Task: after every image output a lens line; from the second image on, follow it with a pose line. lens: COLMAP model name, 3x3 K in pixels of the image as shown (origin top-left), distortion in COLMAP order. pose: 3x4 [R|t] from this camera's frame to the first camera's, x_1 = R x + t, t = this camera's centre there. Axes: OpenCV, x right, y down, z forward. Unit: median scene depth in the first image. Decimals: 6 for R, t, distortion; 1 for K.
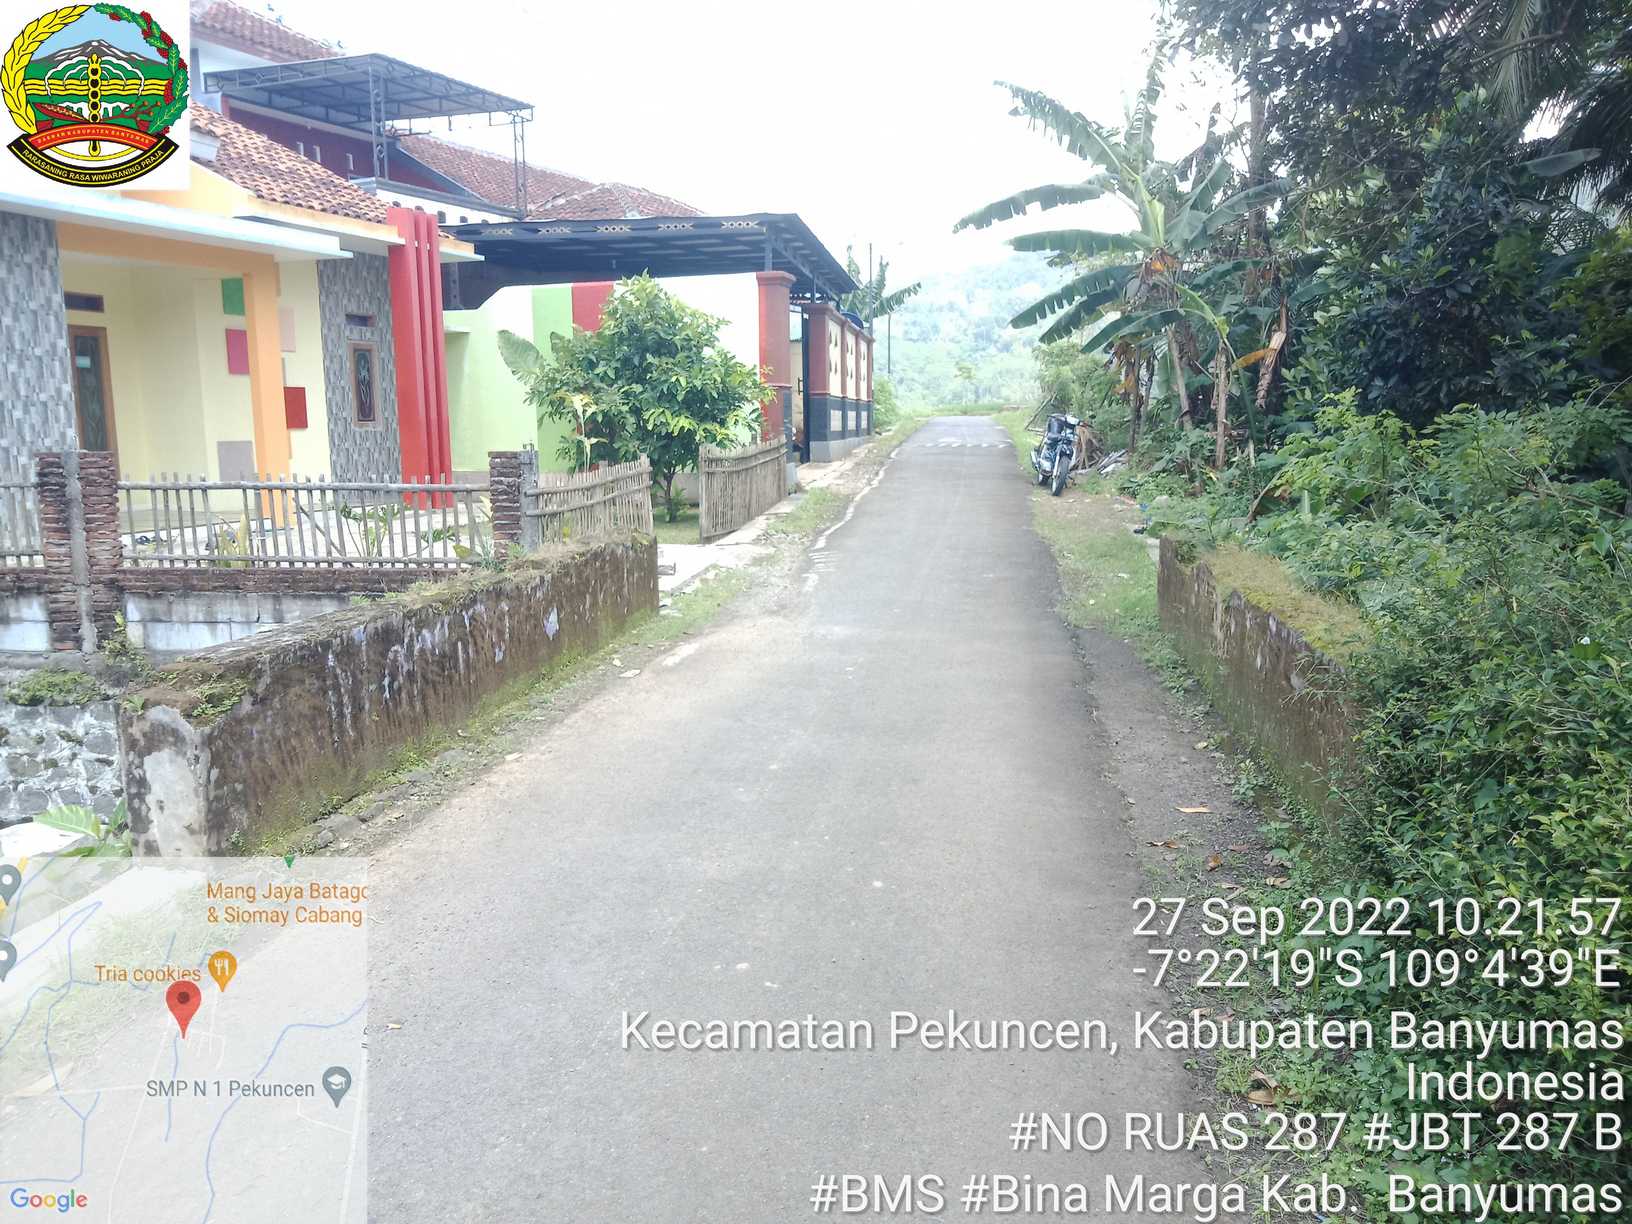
lens RADIAL K [[1218.1, 0, 816.0], [0, 1218.1, 612.0], [0, 0, 1]] dist [0.003400, -0.003031]
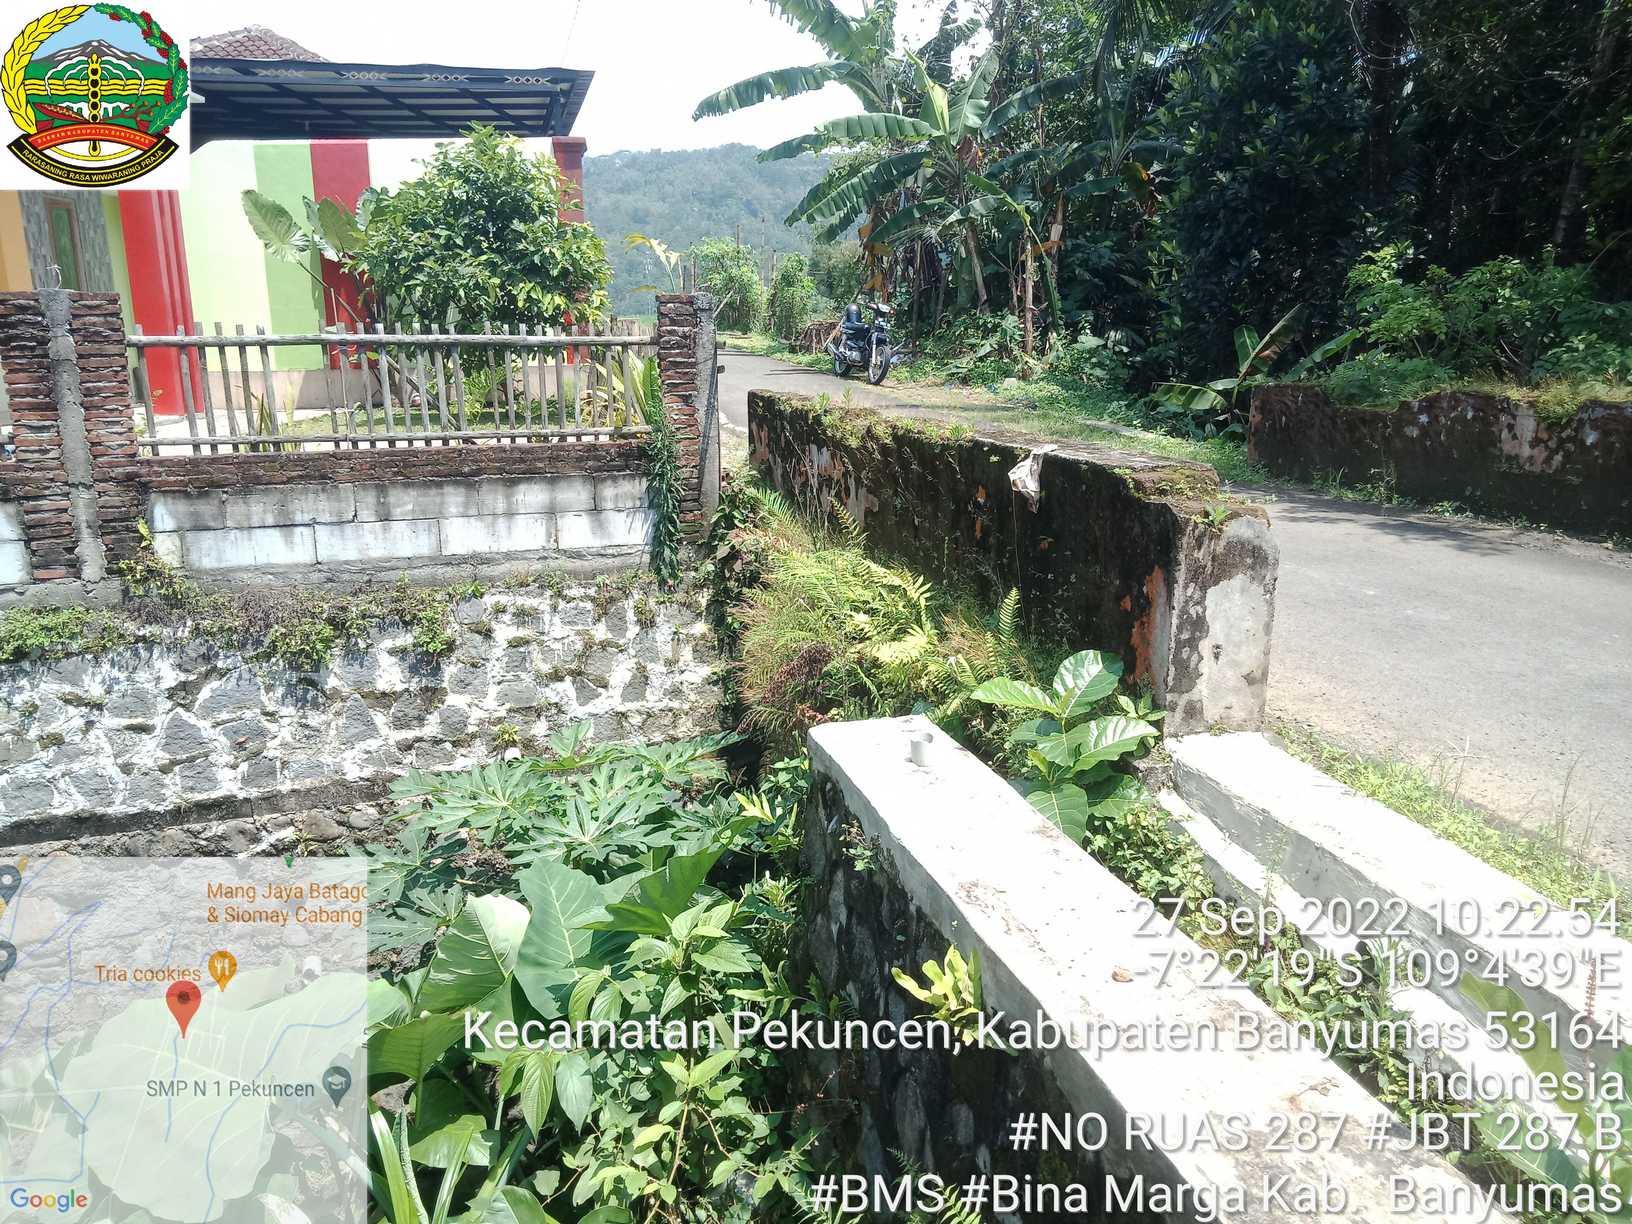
lens RADIAL K [[1218.1, 0, 816.0], [0, 1218.1, 612.0], [0, 0, 1]] dist [0.003400, -0.003031]
pose [[0.920540, -0.089157, 0.380338, -0.484074], [0.066463, 0.995157, 0.072418, 0.028544], [-0.384952, -0.041385, 0.922008, 0.181629]]
